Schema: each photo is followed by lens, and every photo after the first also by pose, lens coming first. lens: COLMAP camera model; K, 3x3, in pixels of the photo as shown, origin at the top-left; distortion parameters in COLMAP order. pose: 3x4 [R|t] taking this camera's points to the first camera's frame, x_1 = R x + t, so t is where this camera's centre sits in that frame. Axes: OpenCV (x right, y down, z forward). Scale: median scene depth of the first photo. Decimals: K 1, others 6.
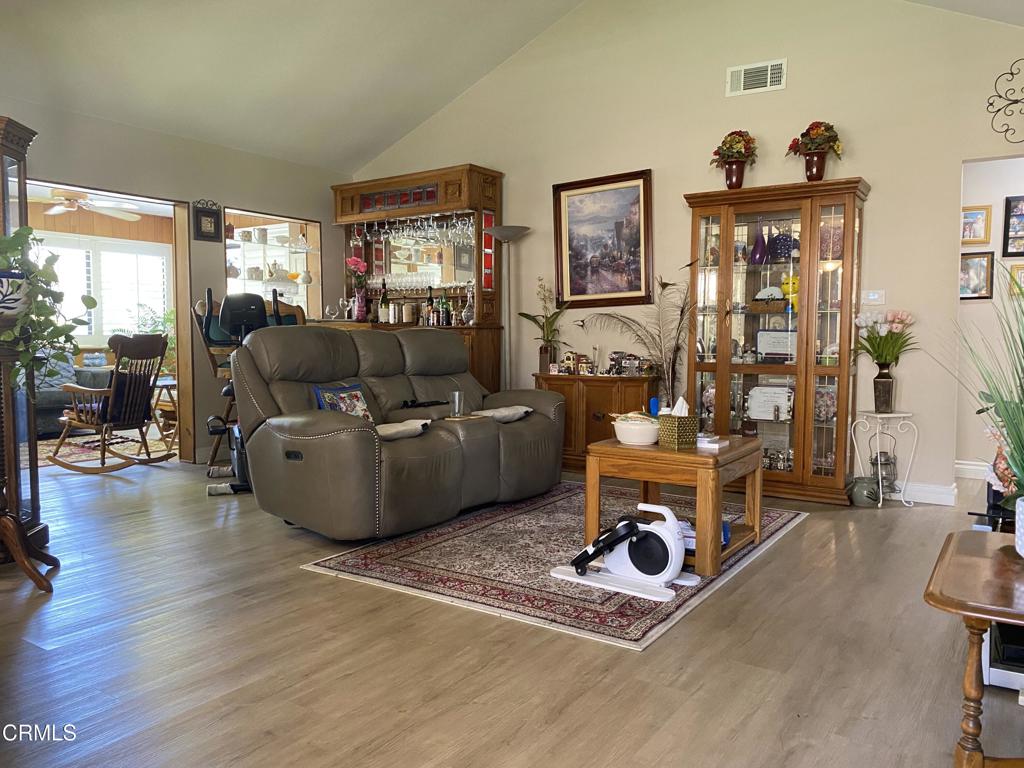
lens RADIAL K [[778.3, 0, 510.7], [0, 778.3, 383.0], [0, 0, 1]] dist [0.000479, -0.006055]
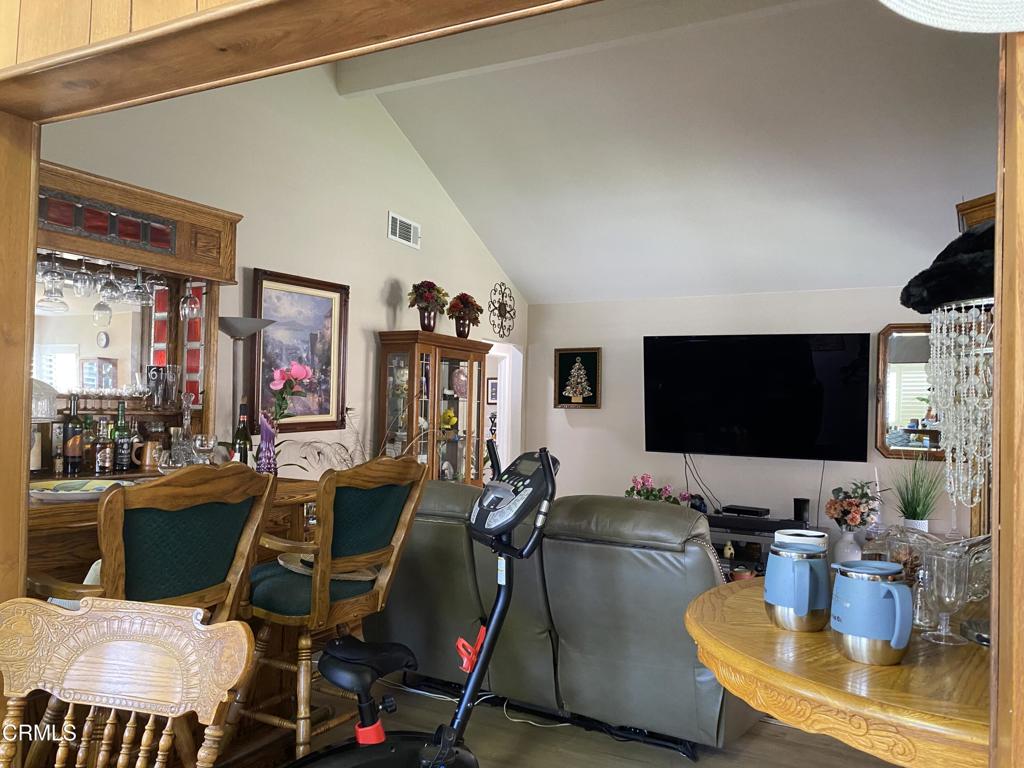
lens RADIAL K [[778.3, 0, 511.5], [0, 778.3, 390.2], [0, 0, 1]] dist [0.000479, -0.006055]
pose [[-0.111855, 0.024059, 0.993433, -0.745850], [0.035672, 0.999160, -0.020181, -0.120549], [-0.993084, 0.033180, -0.112619, 0.889825]]
